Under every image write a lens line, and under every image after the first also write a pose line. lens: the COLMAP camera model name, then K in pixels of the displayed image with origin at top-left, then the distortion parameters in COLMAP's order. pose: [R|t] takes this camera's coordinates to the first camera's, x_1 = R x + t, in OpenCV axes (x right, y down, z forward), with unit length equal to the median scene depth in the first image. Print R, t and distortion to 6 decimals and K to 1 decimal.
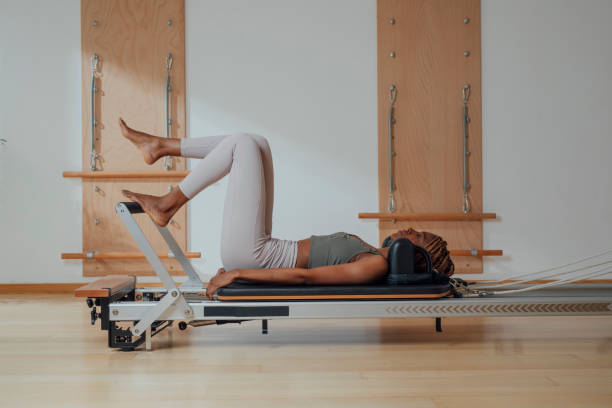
lens RADIAL K [[863.8, 0, 306.5], [0, 863.8, 204.0], [0, 0, 1]] dist [0.002835, 0.051492]
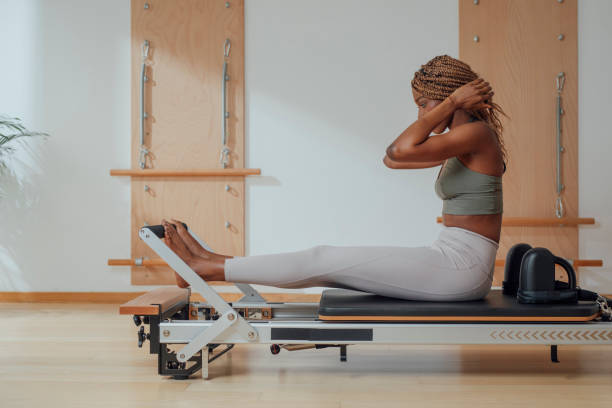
lens RADIAL K [[867.9, 0, 306.8], [0, 867.9, 204.6], [0, 0, 1]] dist [-0.002932, 0.049207]
pose [[0.998345, 0.005468, -0.057253, -0.022683], [-0.005615, 0.999981, -0.002412, 0.000637], [0.057239, 0.002730, 0.998357, 0.099886]]
